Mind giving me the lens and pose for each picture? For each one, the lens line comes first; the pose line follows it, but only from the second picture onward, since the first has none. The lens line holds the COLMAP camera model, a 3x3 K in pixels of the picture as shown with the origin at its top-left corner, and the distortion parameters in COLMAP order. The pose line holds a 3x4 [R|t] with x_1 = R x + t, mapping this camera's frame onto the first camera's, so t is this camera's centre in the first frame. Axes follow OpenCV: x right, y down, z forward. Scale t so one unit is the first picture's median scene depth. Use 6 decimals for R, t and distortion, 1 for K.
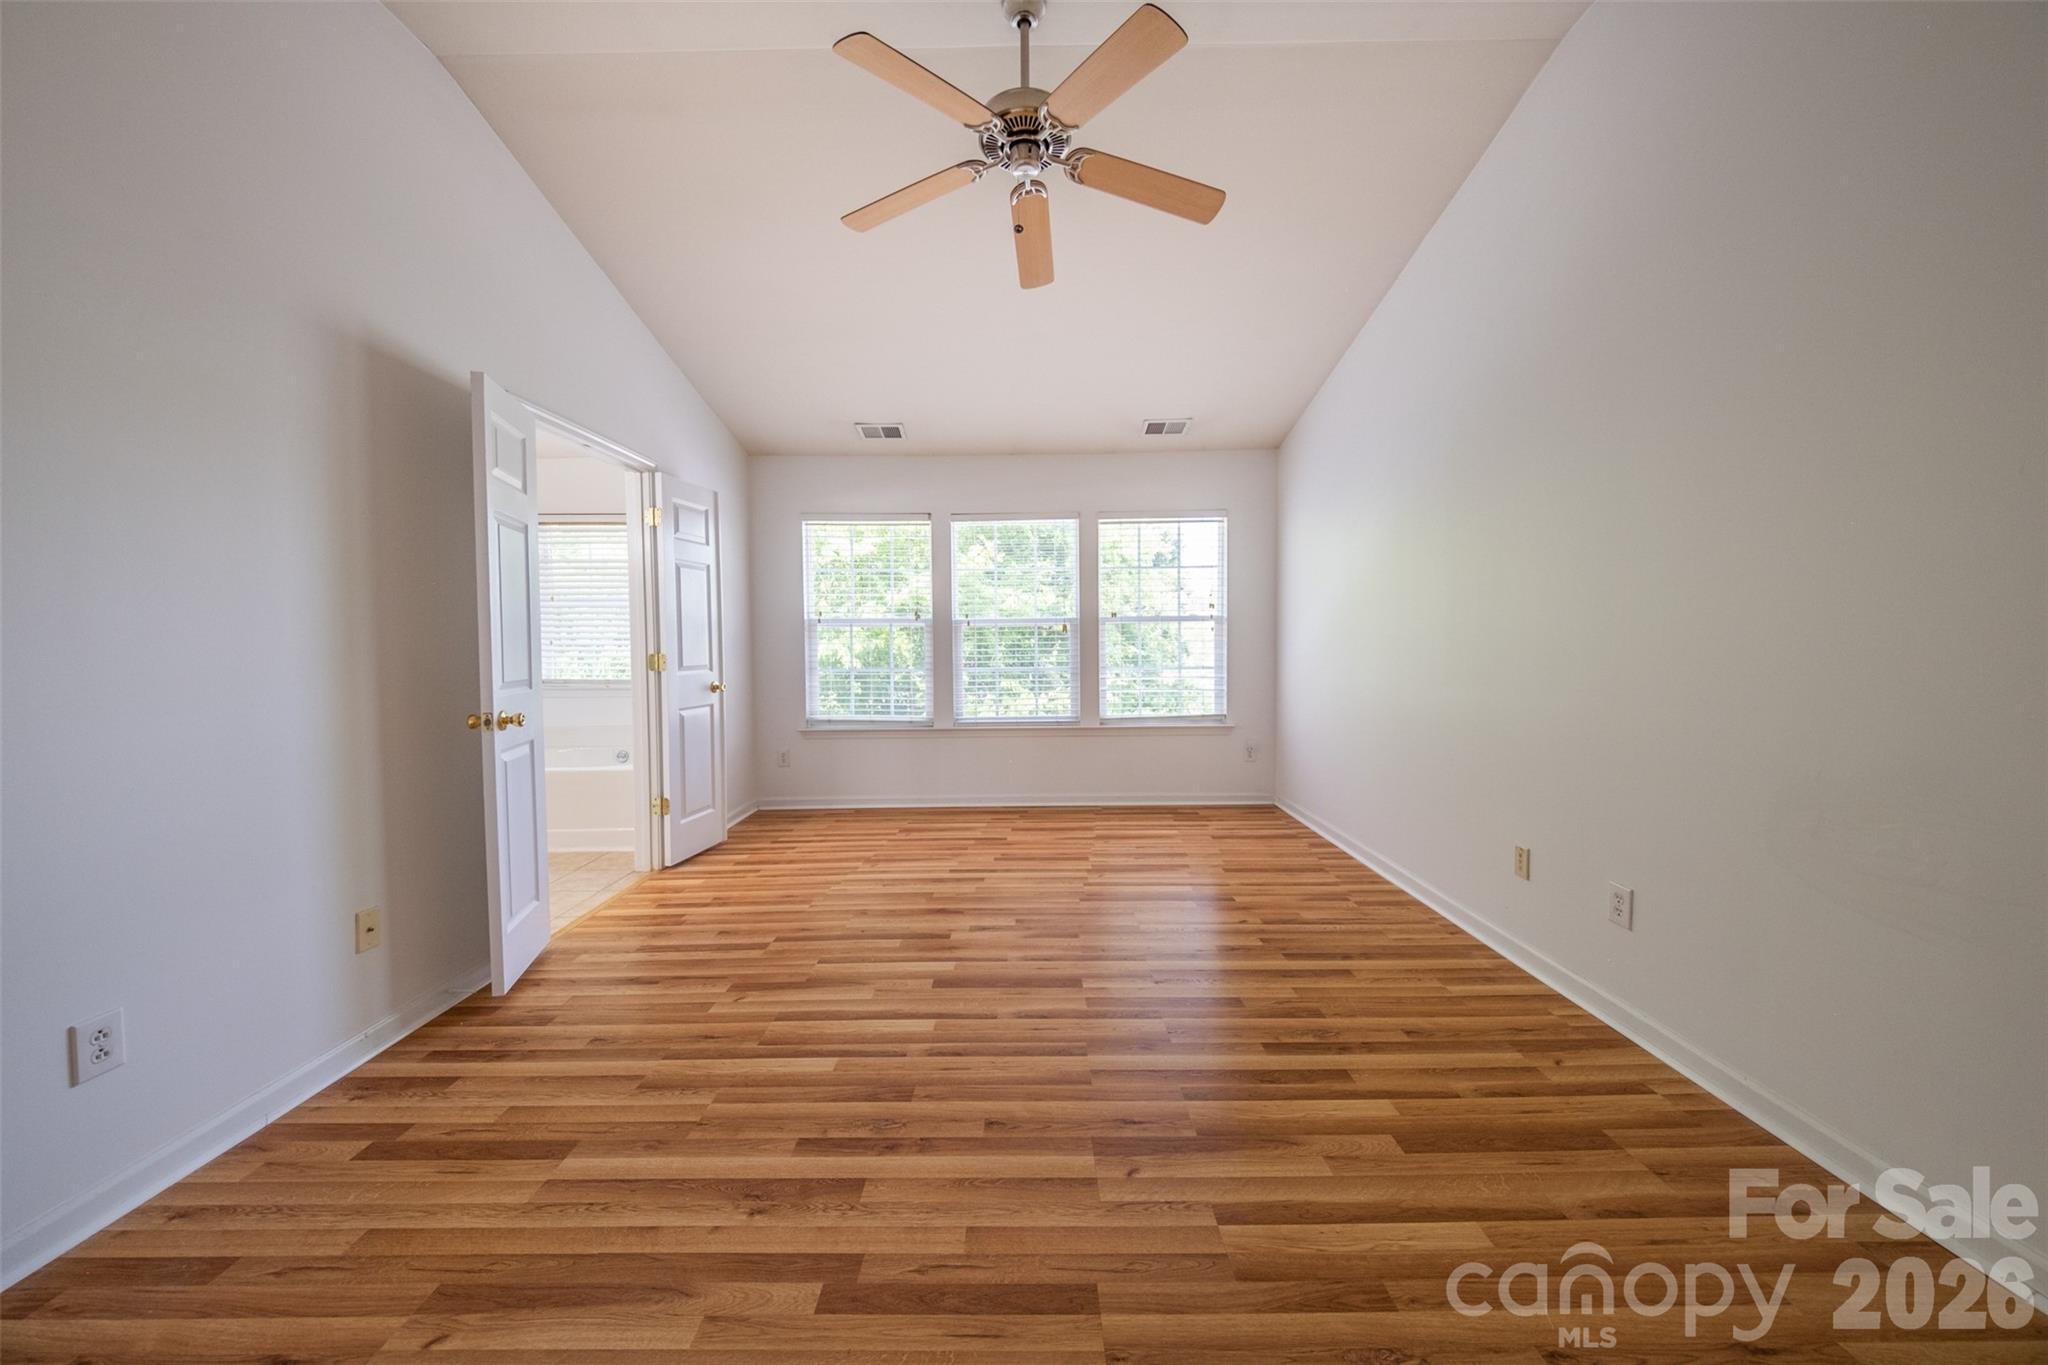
lens RADIAL K [[715.7, 0, 1023.6], [0, 715.7, 638.7], [0, 0, 1]] dist [0.002633, -0.003061]
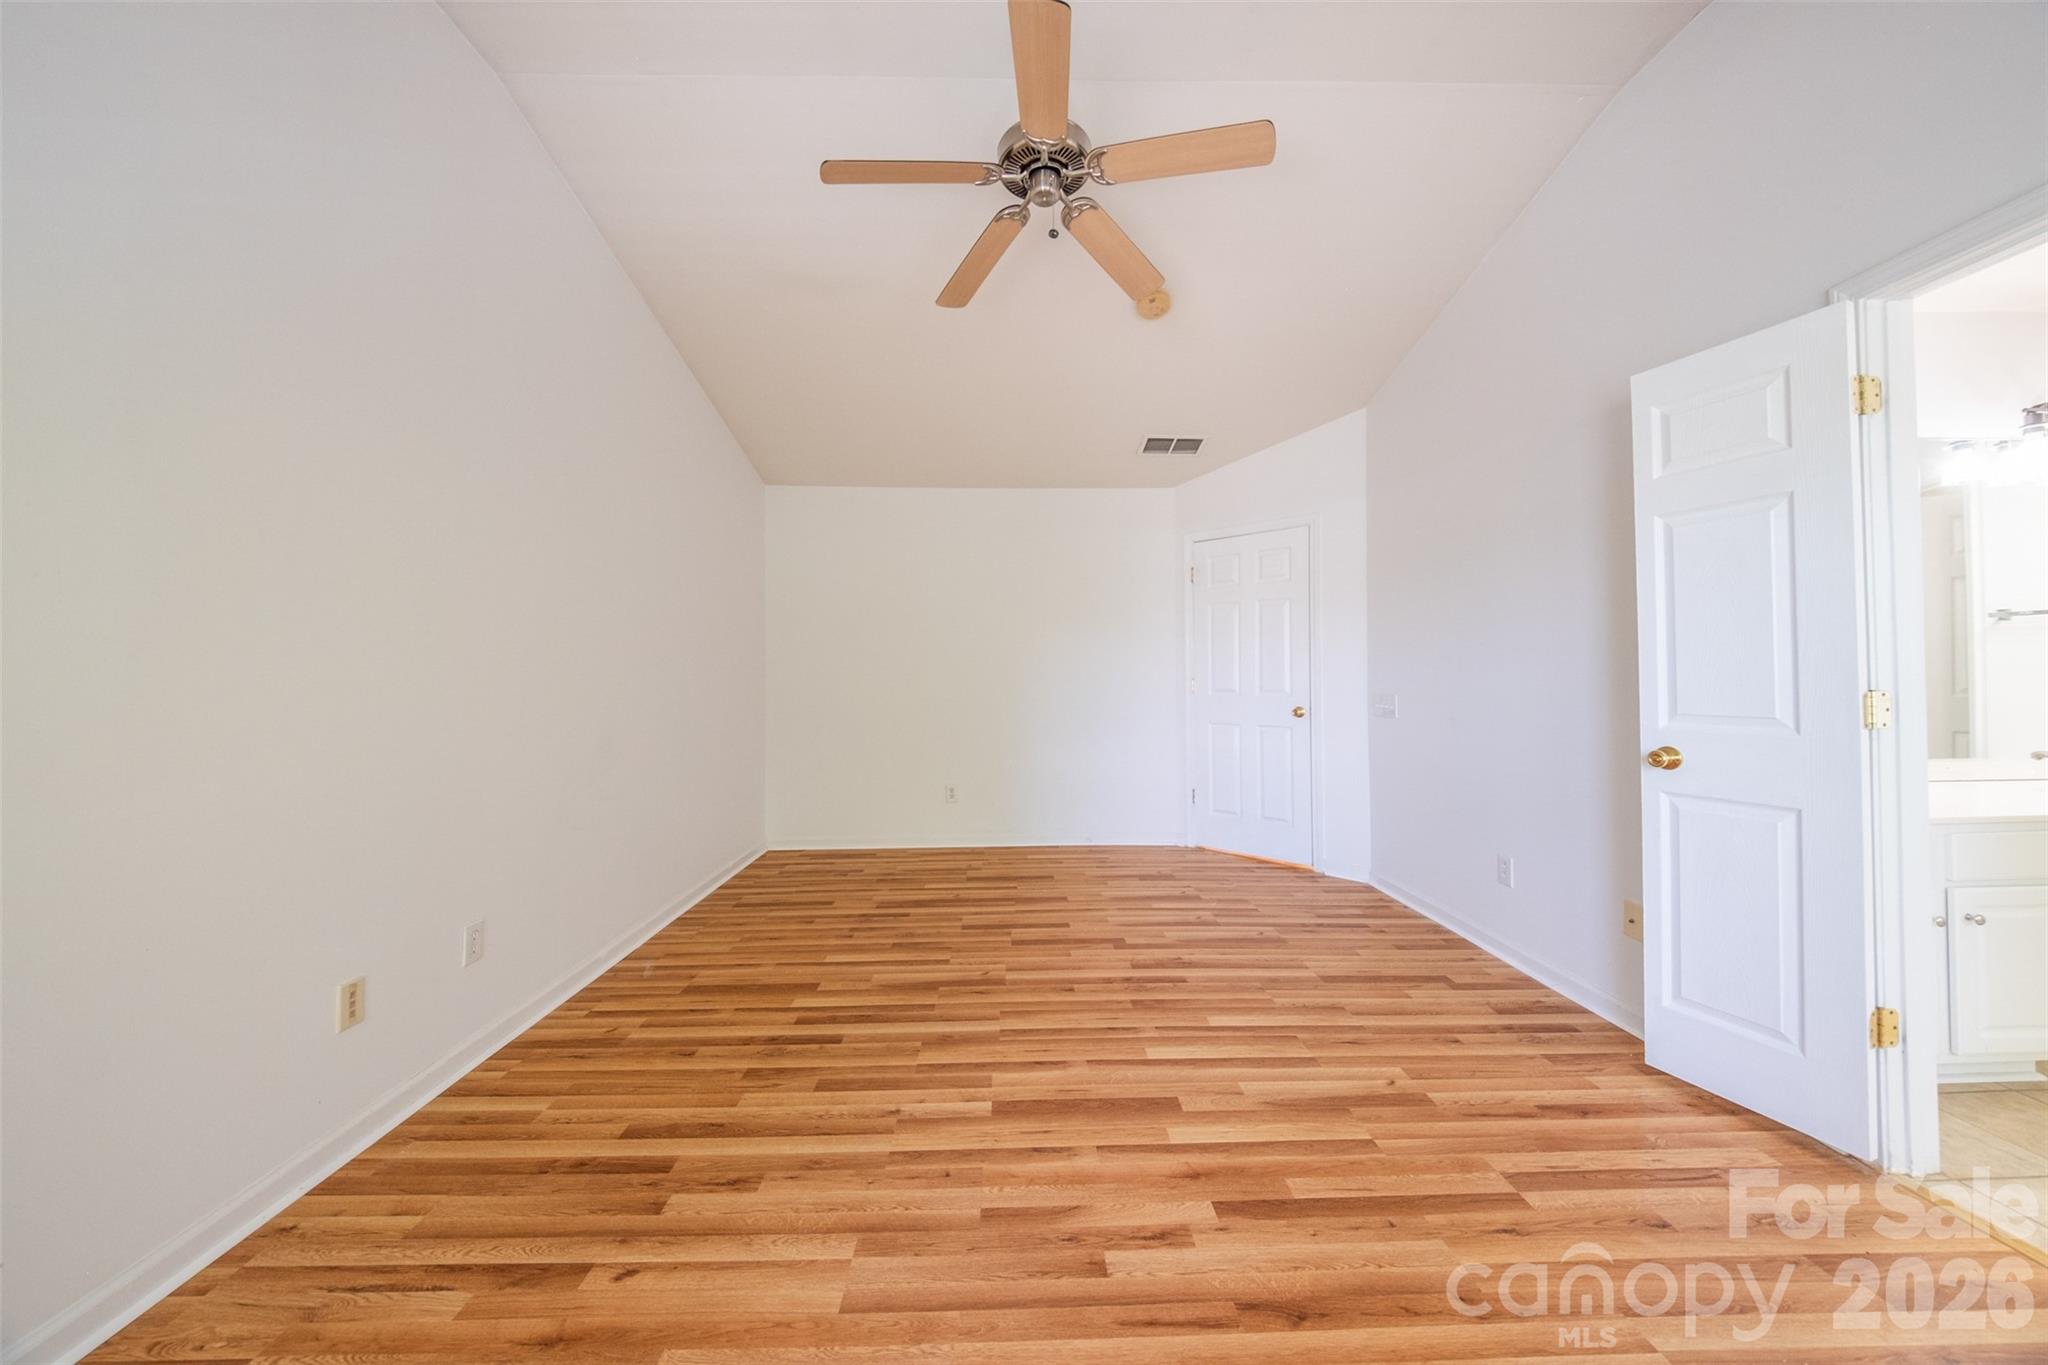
lens RADIAL K [[715.7, 0, 1027.1], [0, 715.7, 674.8], [0, 0, 1]] dist [0.002633, -0.003061]
pose [[-0.999279, 0.015873, -0.034482, 0.069545], [0.015995, 0.999867, -0.003251, 0.006086], [0.034426, -0.003800, -0.999400, 1.985996]]
